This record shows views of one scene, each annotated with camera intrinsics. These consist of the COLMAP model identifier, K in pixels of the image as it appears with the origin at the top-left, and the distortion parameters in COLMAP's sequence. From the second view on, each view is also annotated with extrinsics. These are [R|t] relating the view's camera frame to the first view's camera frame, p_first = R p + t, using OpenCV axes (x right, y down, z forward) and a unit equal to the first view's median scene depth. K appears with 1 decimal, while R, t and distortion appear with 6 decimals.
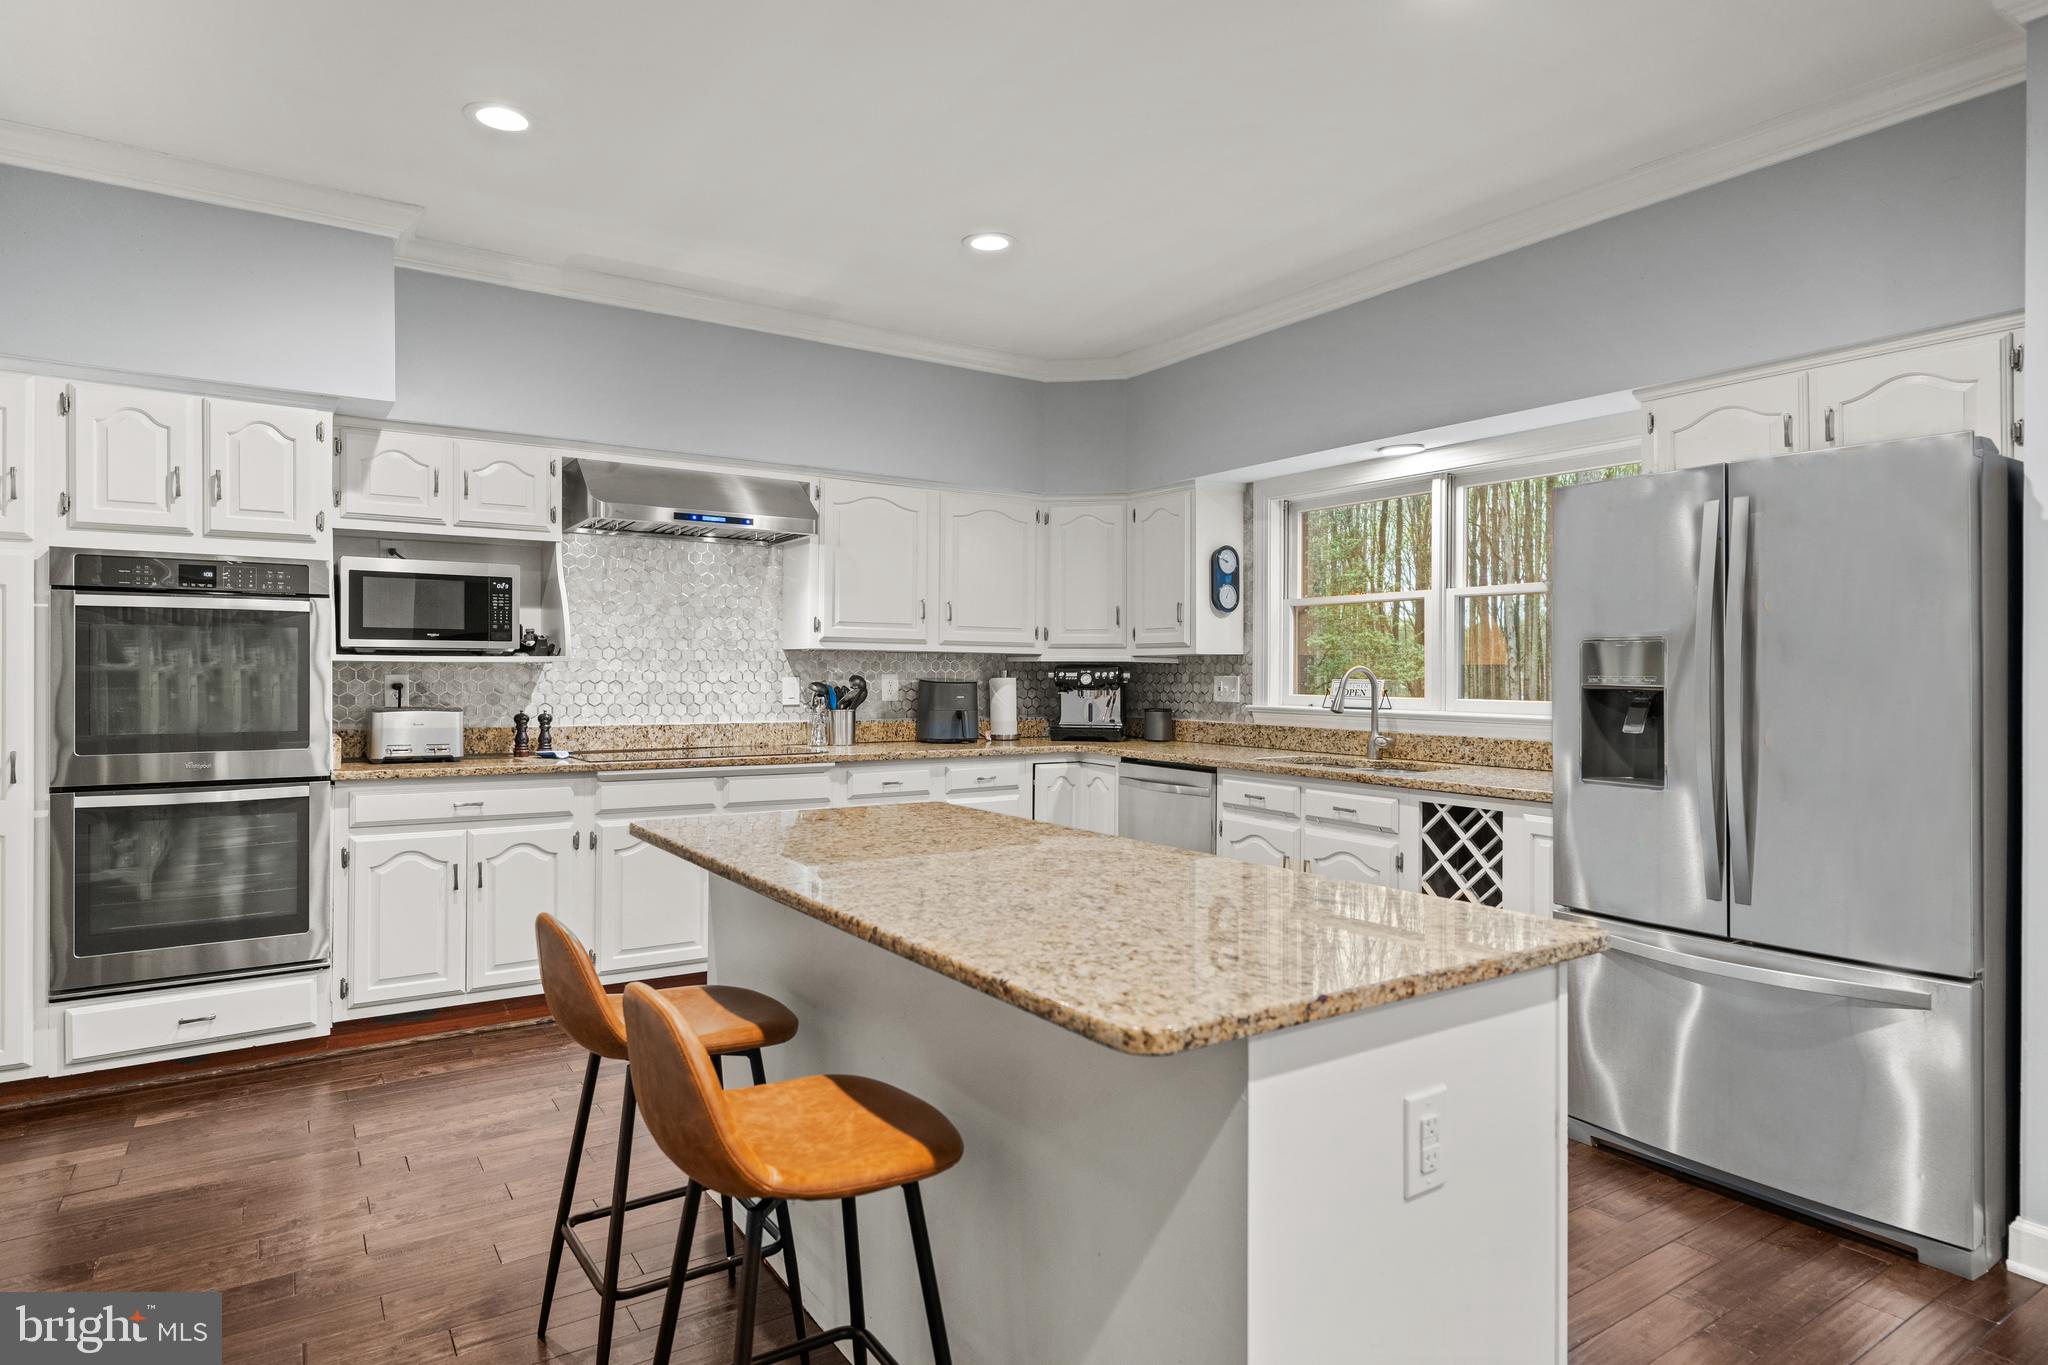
lens RADIAL K [[1128.5, 0, 1024.0], [0, 1128.5, 682.5], [0, 0, 1]] dist [0.004991, 0.000611]
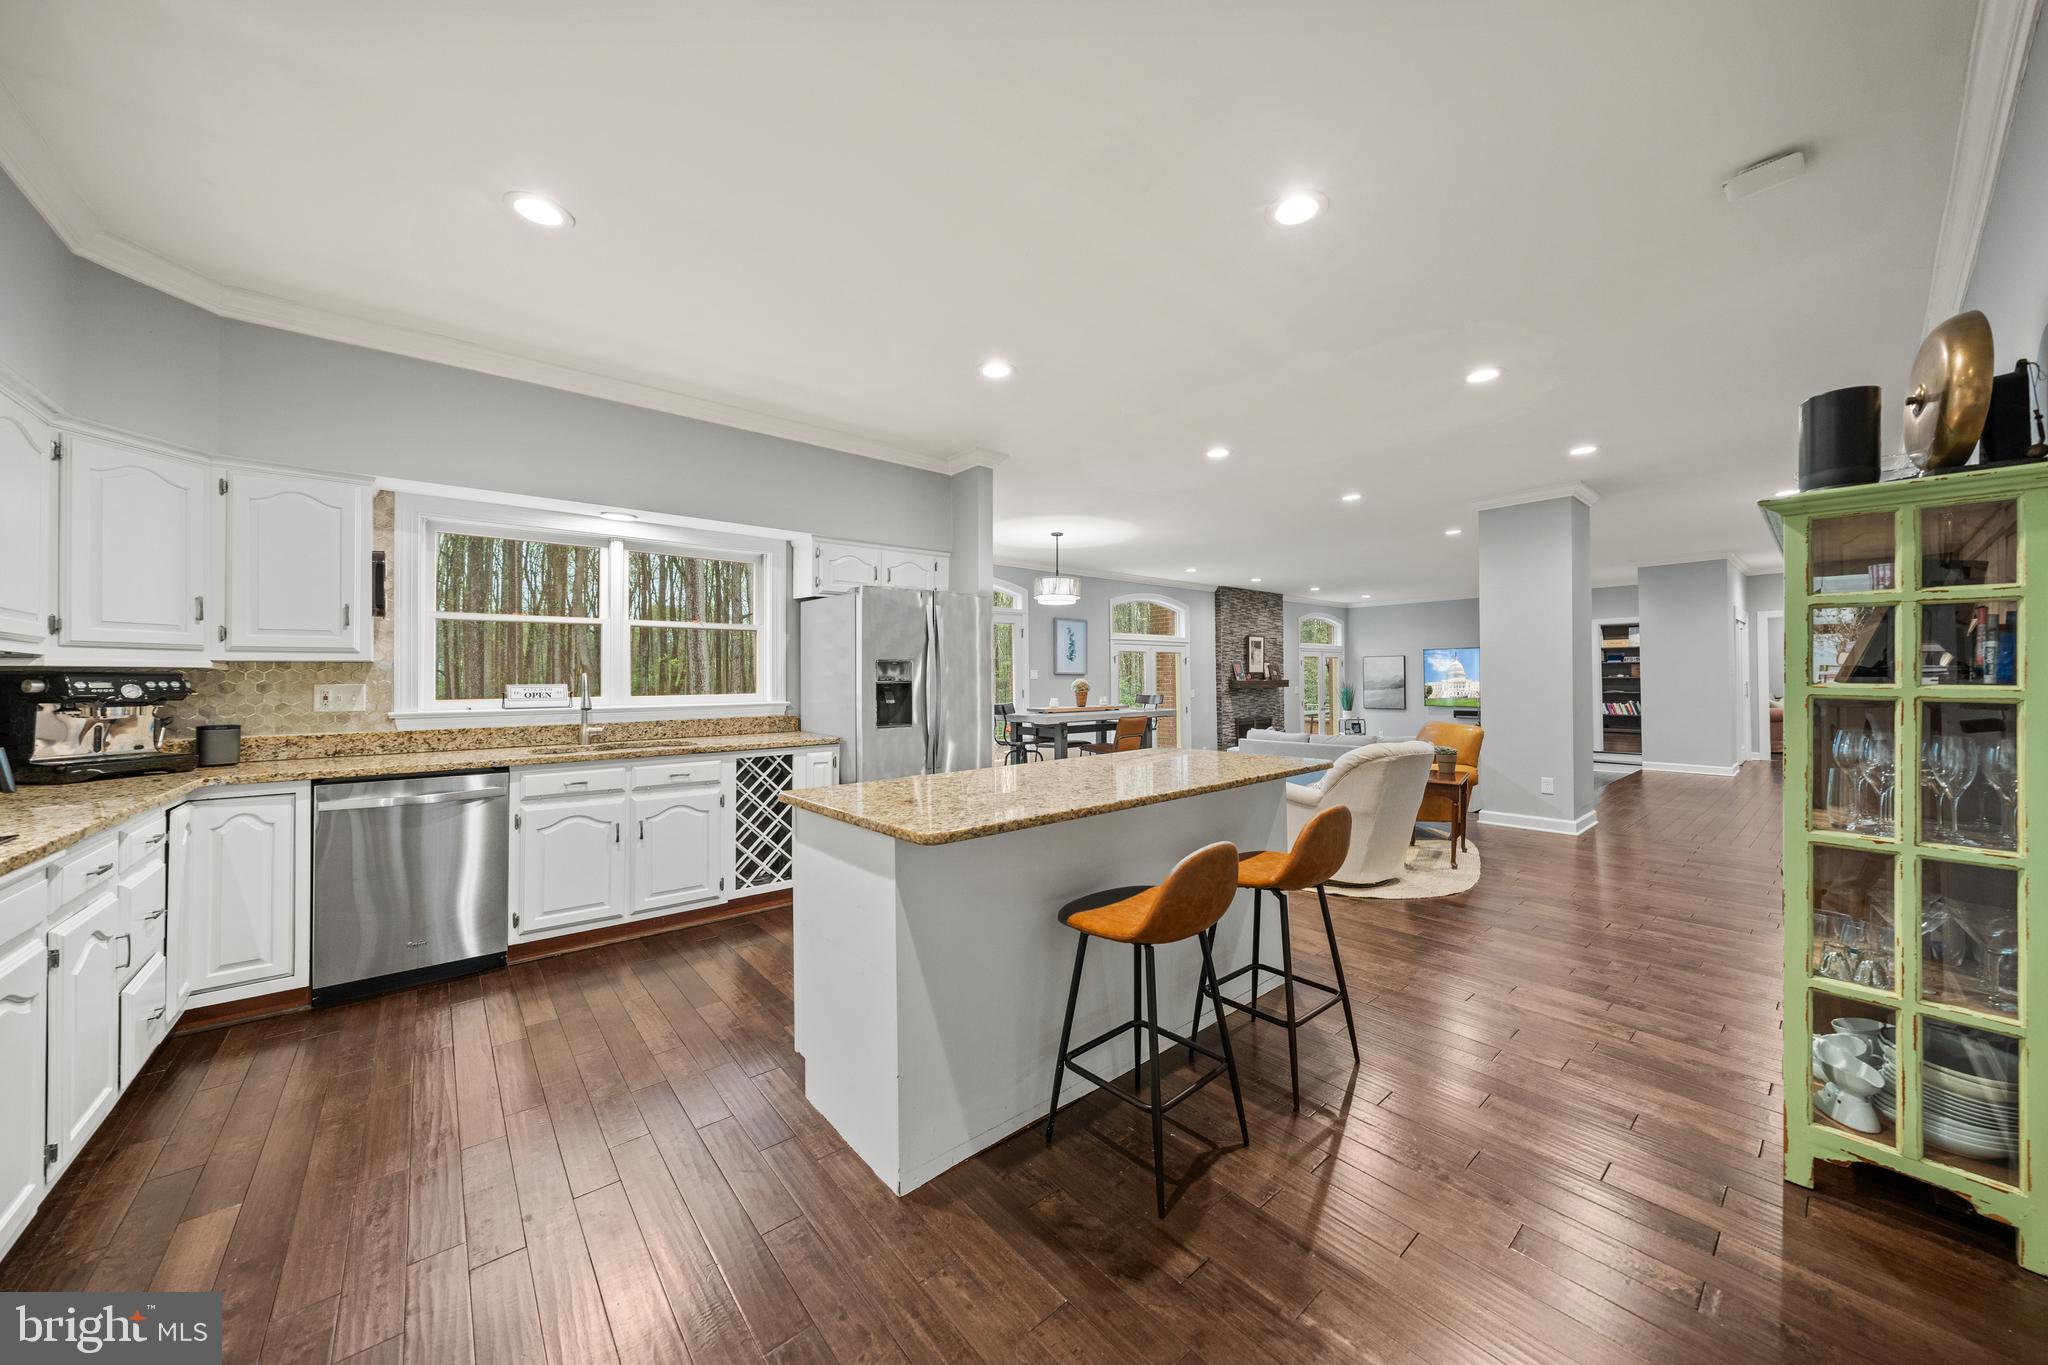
lens RADIAL K [[701.8, 0, 1021.4], [0, 701.8, 674.1], [0, 0, 1]] dist [-0.001949, 0.000179]
pose [[-0.107580, 0.002160, 0.994194, -0.561746], [0.017746, 0.999842, -0.000252, -0.004675], [-0.994038, 0.017616, -0.107601, 0.595730]]
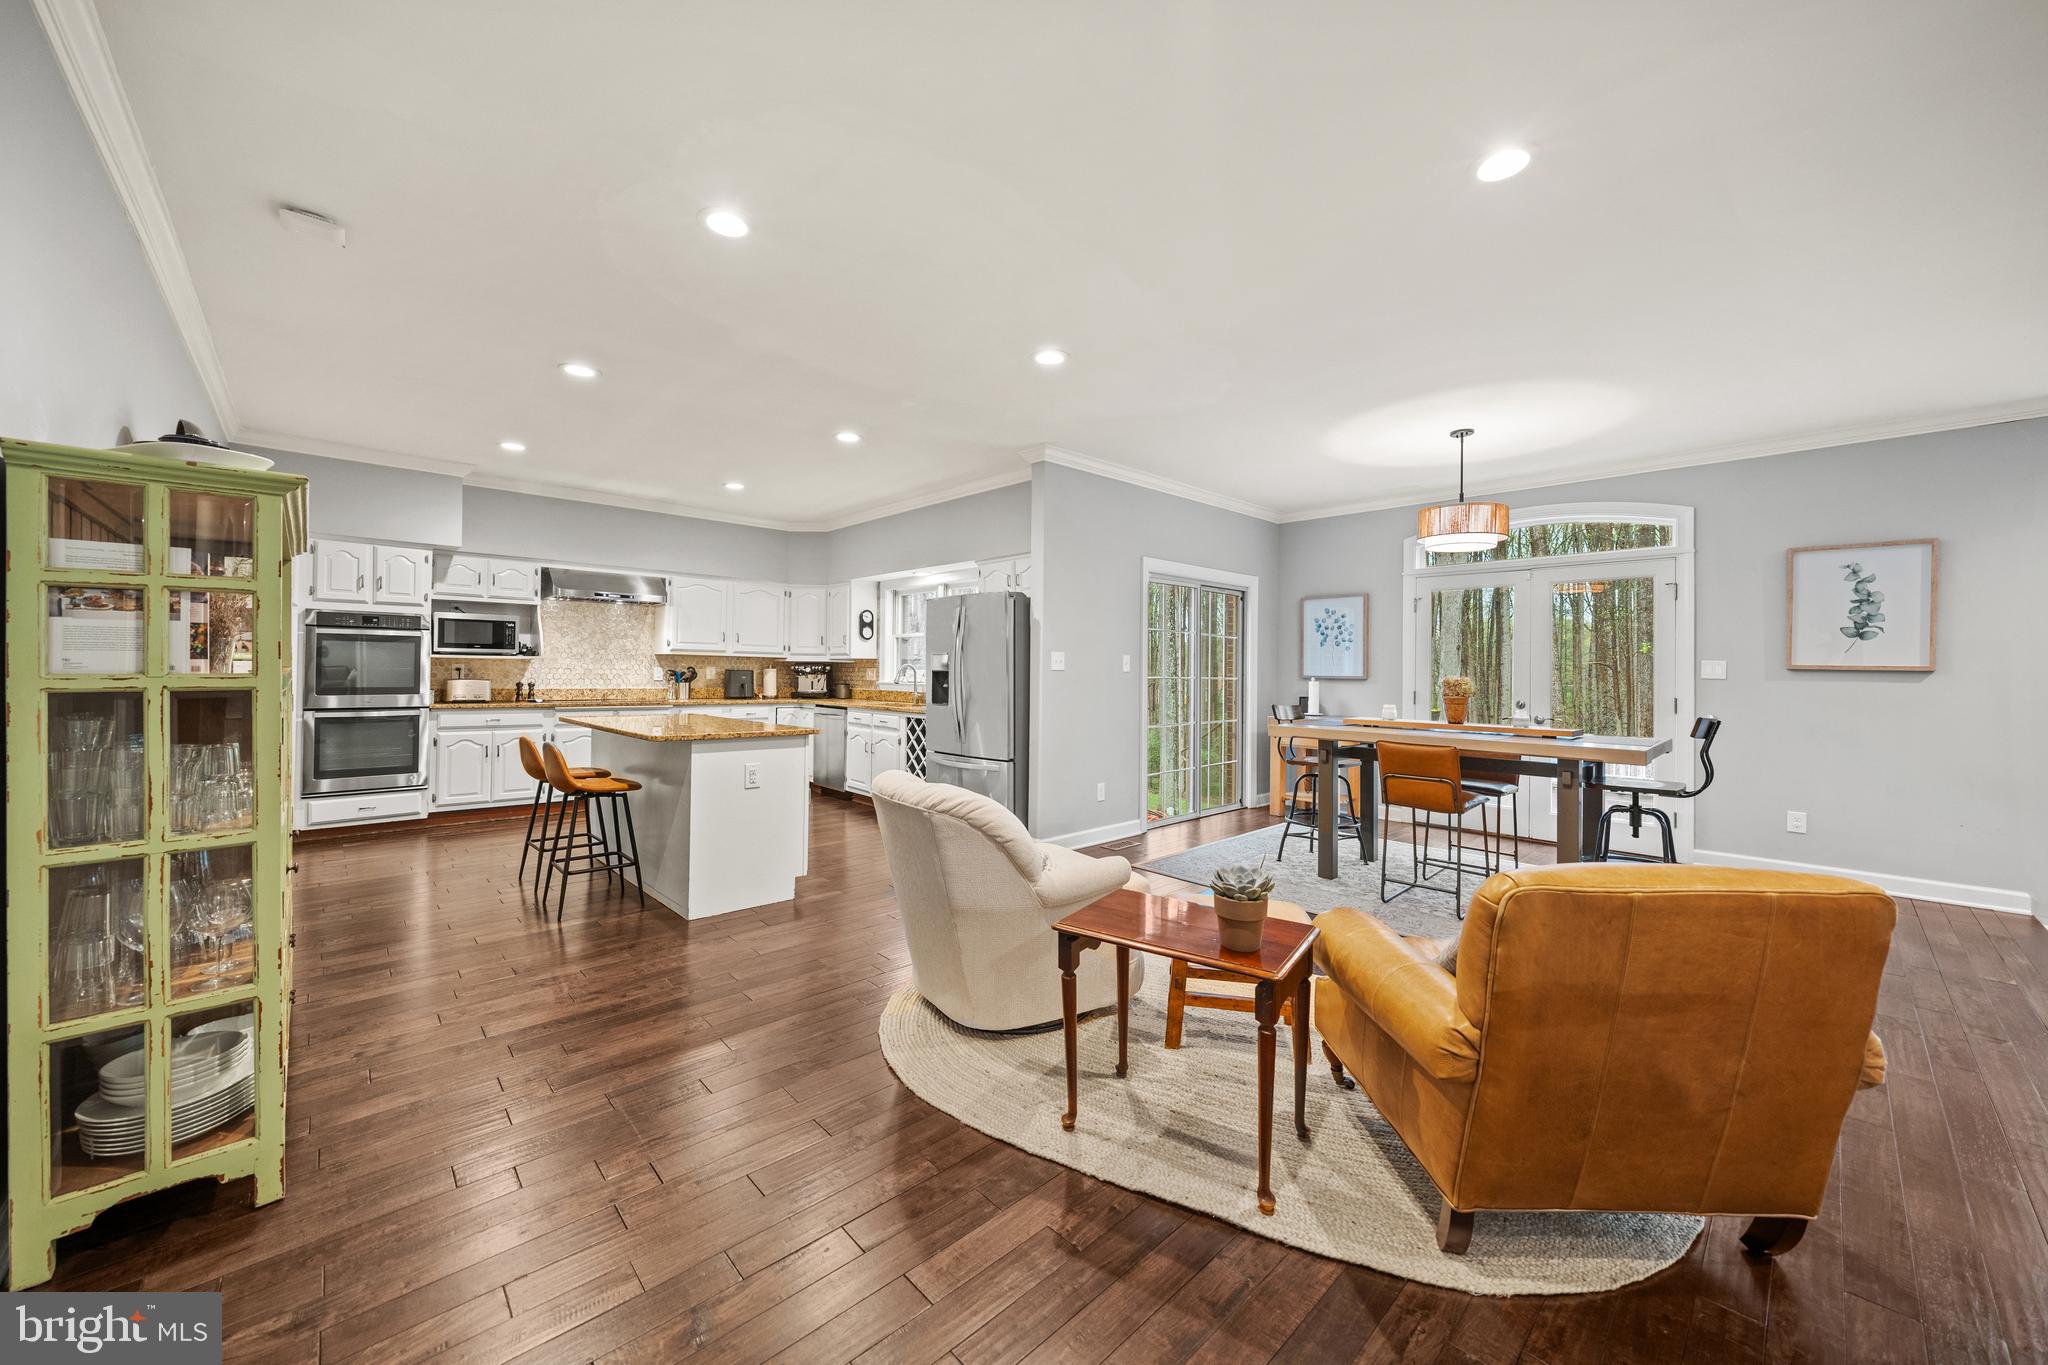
lens RADIAL K [[759.4, 0, 1024.2], [0, 759.4, 668.9], [0, 0, 1]] dist [-0.001177, -0.000181]
pose [[0.987231, 0.007378, 0.159125, 0.287613], [-0.005278, 0.999893, -0.013611, 0.016398], [-0.159209, 0.012597, 0.987165, -0.610744]]
